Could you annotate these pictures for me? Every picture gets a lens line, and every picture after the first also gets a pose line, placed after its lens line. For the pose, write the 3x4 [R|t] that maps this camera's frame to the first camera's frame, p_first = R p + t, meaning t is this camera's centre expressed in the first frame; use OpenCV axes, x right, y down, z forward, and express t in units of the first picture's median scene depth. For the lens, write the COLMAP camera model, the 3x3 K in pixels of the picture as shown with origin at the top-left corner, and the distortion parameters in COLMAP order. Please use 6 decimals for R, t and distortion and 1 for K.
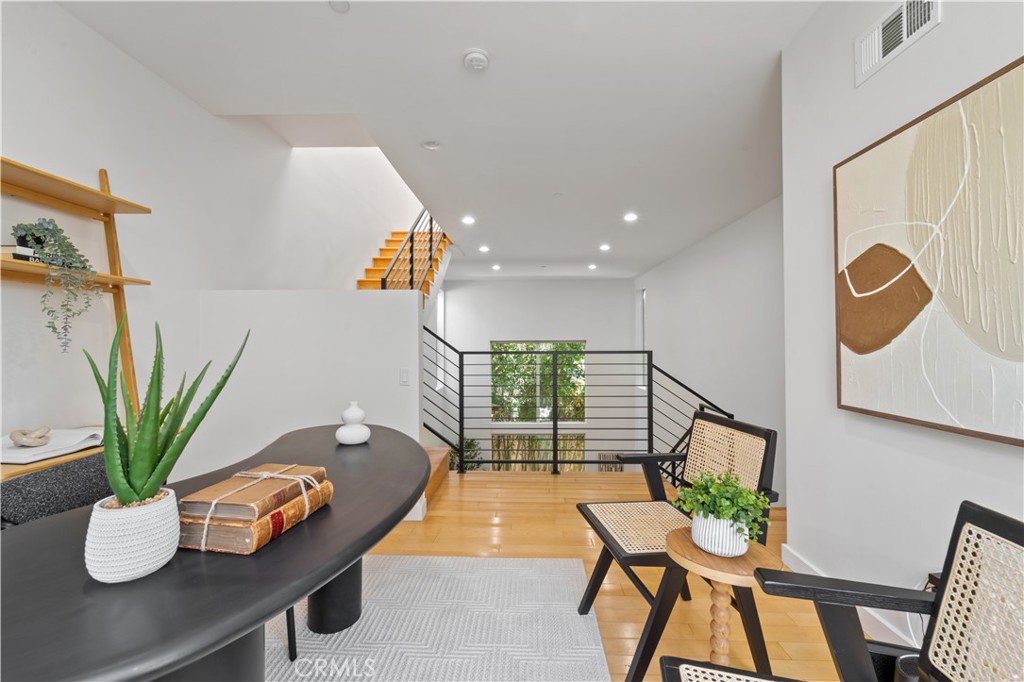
lens RADIAL K [[430.8, 0, 508.3], [0, 430.8, 330.4], [0, 0, 1]] dist [0.001105, -0.000274]
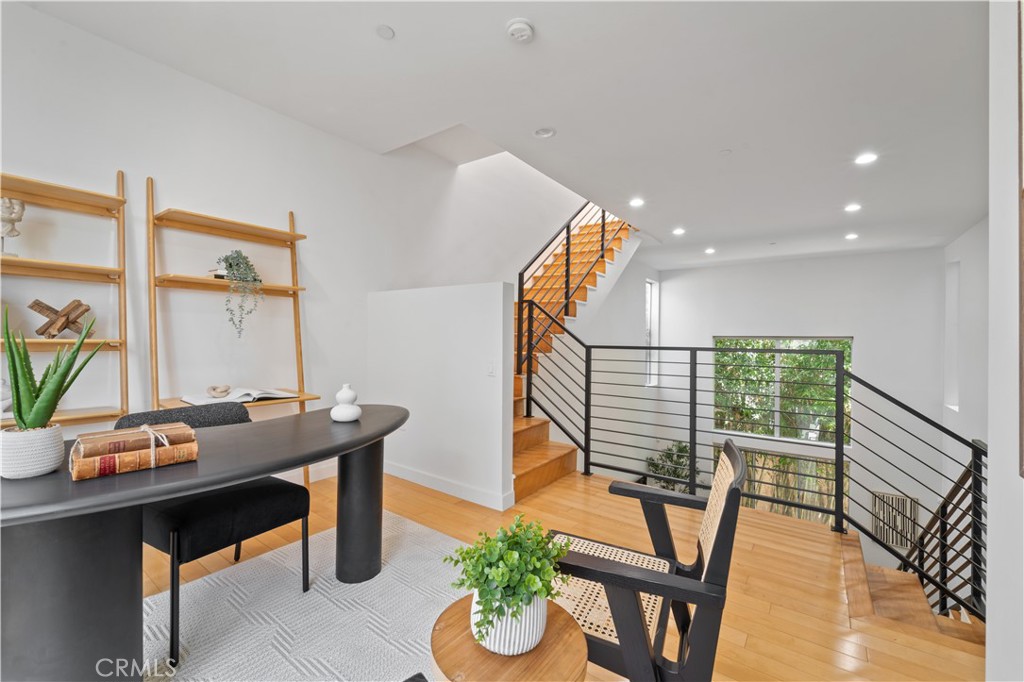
lens RADIAL K [[424.6, 0, 514.3], [0, 424.6, 327.2], [0, 0, 1]] dist [0.000198, -0.000397]
pose [[0.819278, -0.002731, -0.573390, 0.287687], [0.004498, 0.999989, 0.001664, 0.007665], [0.573379, -0.003942, 0.819281, 0.154821]]
